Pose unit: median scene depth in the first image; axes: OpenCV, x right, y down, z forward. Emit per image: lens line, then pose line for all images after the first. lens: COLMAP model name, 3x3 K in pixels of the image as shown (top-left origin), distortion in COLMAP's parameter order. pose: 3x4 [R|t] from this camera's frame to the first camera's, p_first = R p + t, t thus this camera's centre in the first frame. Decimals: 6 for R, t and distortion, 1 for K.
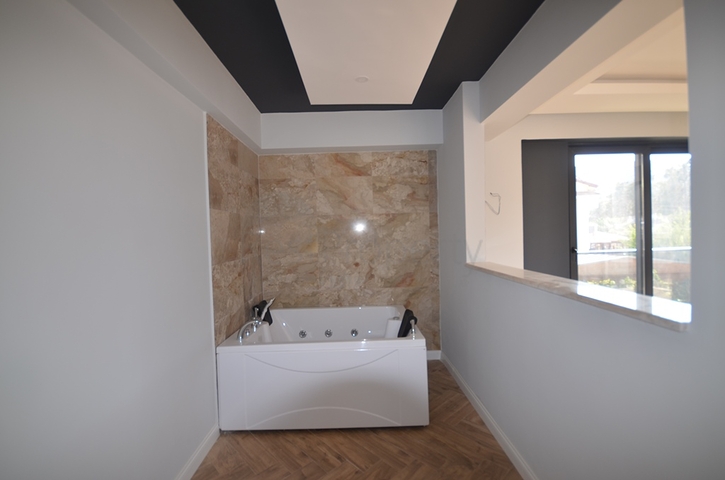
lens RADIAL K [[317.8, 0, 364.5], [0, 317.8, 239.4], [0, 0, 1]] dist [0.000182, -0.000353]
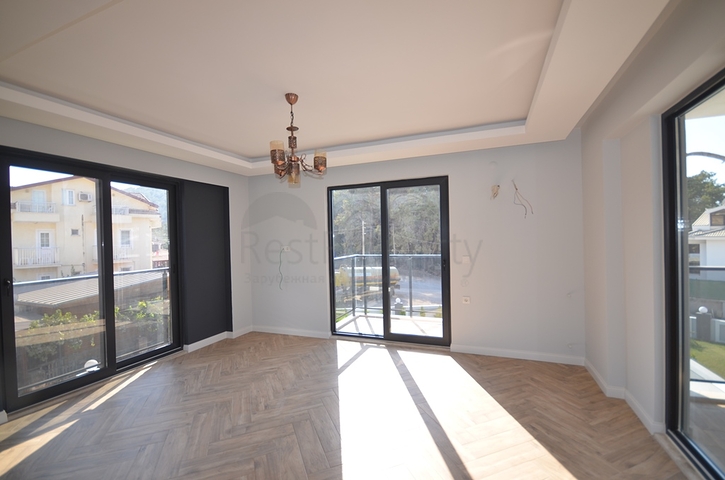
lens RADIAL K [[317.8, 0, 364.5], [0, 317.8, 239.4], [0, 0, 1]] dist [0.000182, -0.000353]
pose [[0.385762, 0.017306, 0.922436, 0.258985], [0.034610, 0.998849, -0.033213, -0.016602], [-0.921949, 0.044738, 0.384719, -0.146882]]
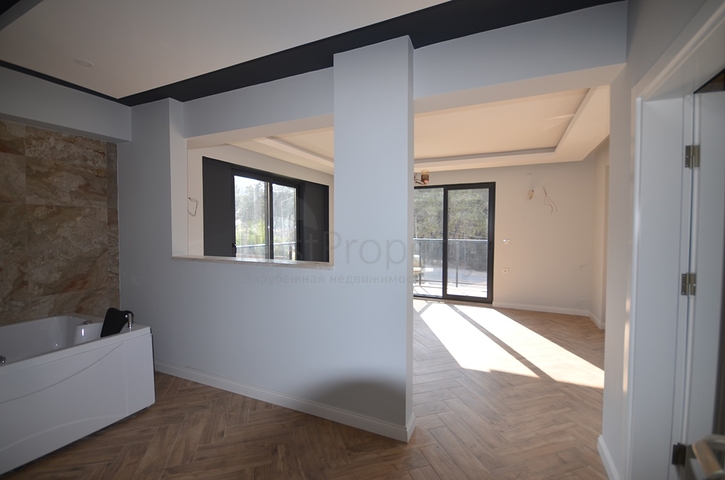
lens RADIAL K [[317.8, 0, 364.5], [0, 317.8, 239.4], [0, 0, 1]] dist [0.000182, -0.000353]
pose [[0.436343, -0.001836, 0.899778, -0.312328], [0.005363, 0.999985, -0.000560, 0.012311], [-0.899764, 0.005070, 0.436347, -0.094868]]
